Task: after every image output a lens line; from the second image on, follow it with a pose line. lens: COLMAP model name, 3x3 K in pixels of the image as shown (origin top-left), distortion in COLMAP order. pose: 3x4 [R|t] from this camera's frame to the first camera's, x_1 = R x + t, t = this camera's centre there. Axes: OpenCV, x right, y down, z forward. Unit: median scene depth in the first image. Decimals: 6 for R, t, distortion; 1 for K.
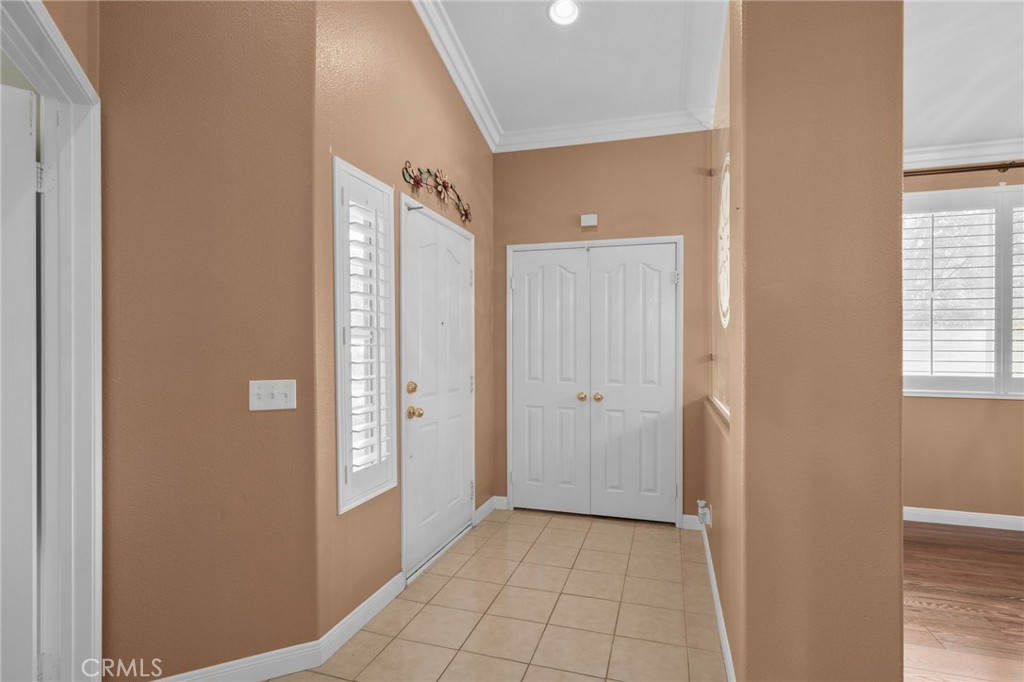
lens RADIAL K [[496.6, 0, 516.8], [0, 496.6, 348.8], [0, 0, 1]] dist [-0.002710, 0.002286]
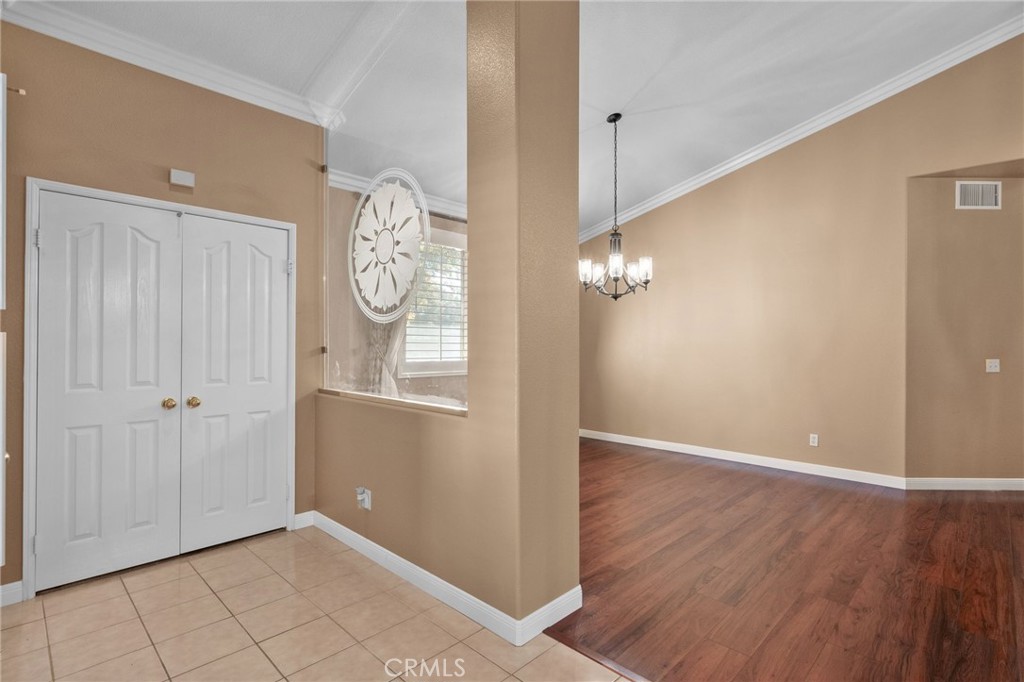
lens RADIAL K [[496.6, 0, 513.1], [0, 496.6, 334.5], [0, 0, 1]] dist [-0.002710, 0.002286]
pose [[0.453321, 0.013448, 0.891246, -0.318807], [-0.000672, 0.999891, -0.014745, -0.000293], [-0.891347, 0.006085, 0.453281, 0.181824]]
